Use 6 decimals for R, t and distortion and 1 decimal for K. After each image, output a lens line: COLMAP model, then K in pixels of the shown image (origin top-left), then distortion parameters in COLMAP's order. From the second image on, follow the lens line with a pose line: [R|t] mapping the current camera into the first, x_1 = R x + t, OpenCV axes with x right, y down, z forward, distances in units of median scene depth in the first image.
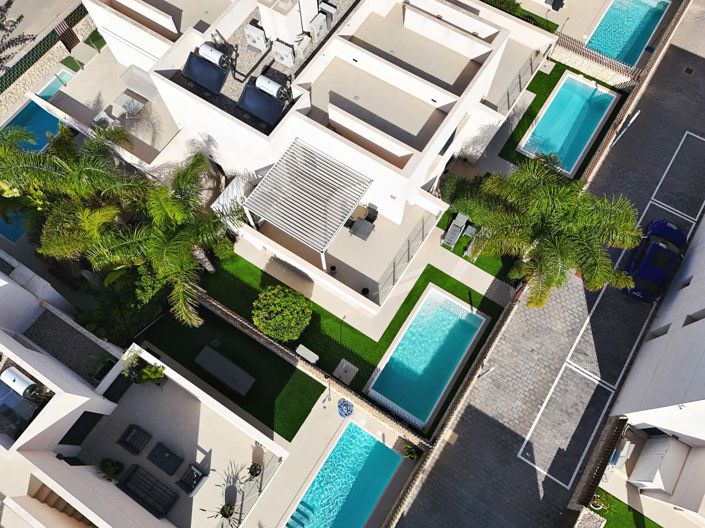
lens RADIAL K [[525.7, 0, 352.5], [0, 525.7, 264.0], [0, 0, 1]] dist [0.069975, -0.061565]
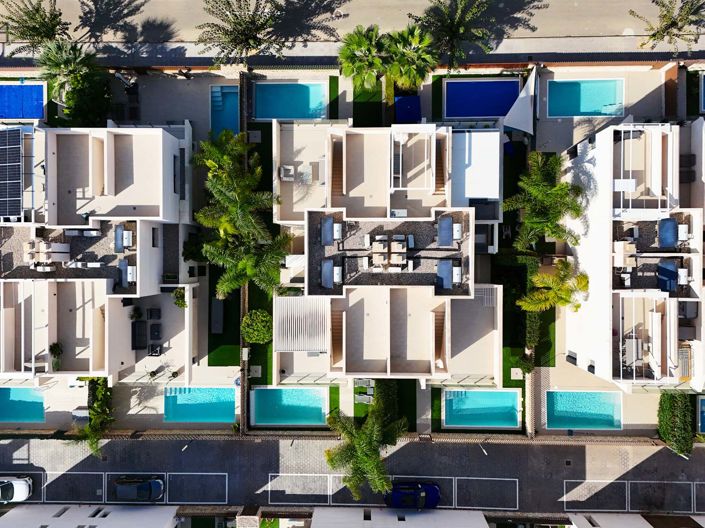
lens RADIAL K [[525.7, 0, 352.5], [0, 525.7, 264.0], [0, 0, 1]] dist [0.069975, -0.061565]
pose [[0.543756, 0.839239, 0.002748, -0.138065], [-0.774462, 0.500519, 0.386897, -0.876061], [0.323323, -0.212506, 0.922119, -0.422038]]
